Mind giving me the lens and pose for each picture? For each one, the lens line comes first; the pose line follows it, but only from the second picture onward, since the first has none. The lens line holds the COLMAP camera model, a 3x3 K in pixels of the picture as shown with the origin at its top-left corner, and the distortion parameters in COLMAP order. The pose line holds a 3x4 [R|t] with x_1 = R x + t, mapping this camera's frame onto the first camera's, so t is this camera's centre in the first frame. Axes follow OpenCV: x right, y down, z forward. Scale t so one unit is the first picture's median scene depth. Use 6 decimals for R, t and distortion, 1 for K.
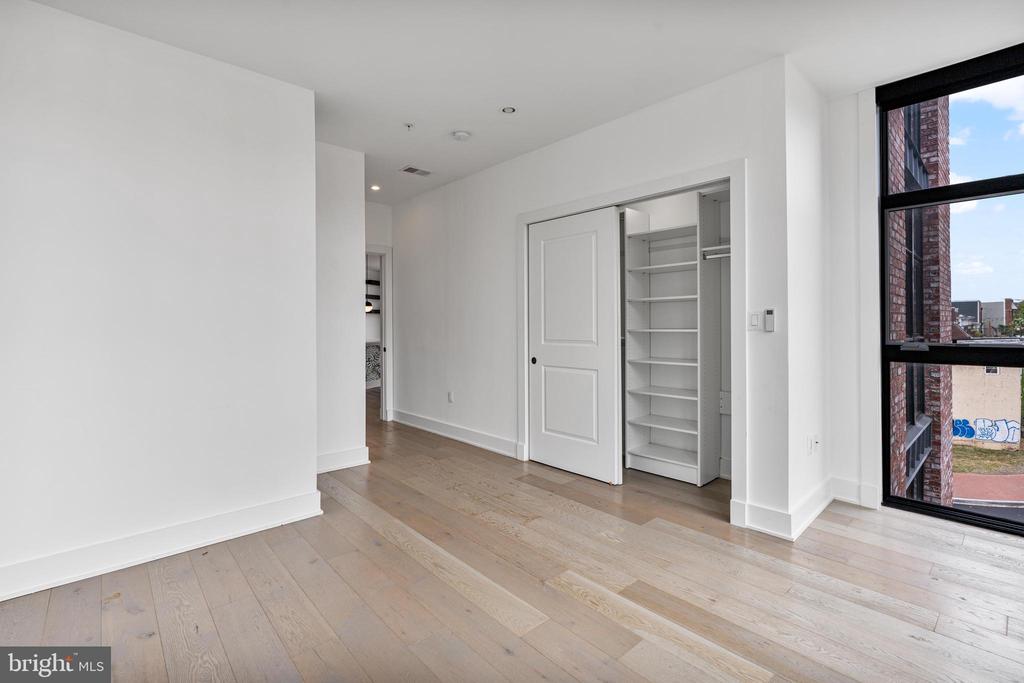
lens RADIAL K [[464.3, 0, 514.6], [0, 464.3, 323.9], [0, 0, 1]] dist [-0.000173, 0.000134]
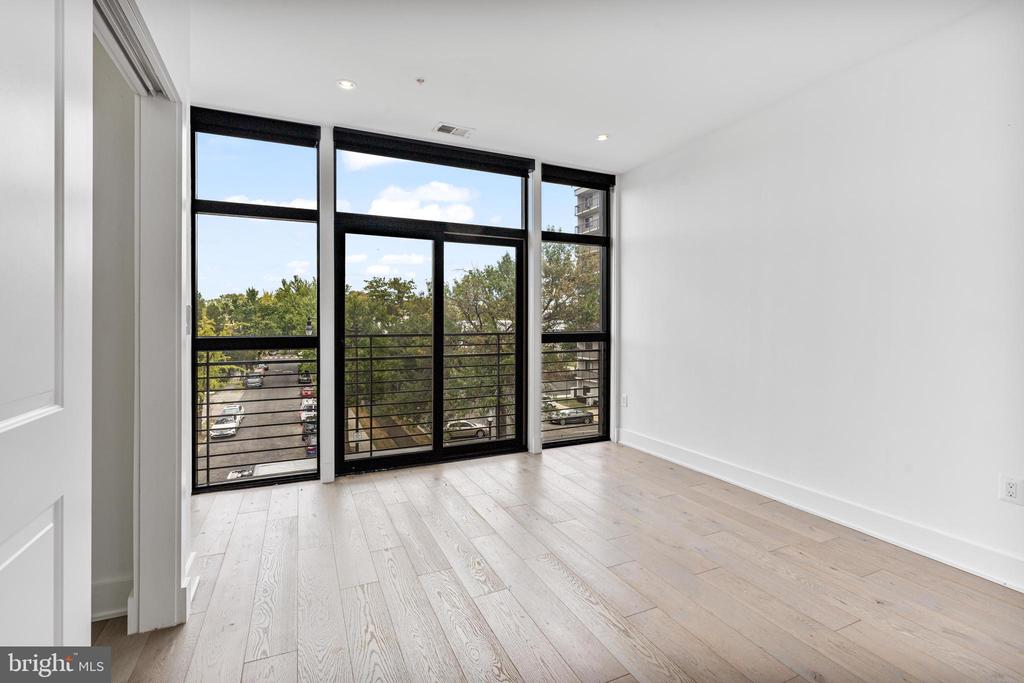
lens RADIAL K [[464.3, 0, 514.6], [0, 464.3, 323.9], [0, 0, 1]] dist [-0.000173, 0.000134]
pose [[-0.957634, 0.006459, 0.287916, -0.238976], [0.006471, 0.999979, -0.000910, 0.005163], [-0.287916, 0.000992, -0.957655, 1.977329]]
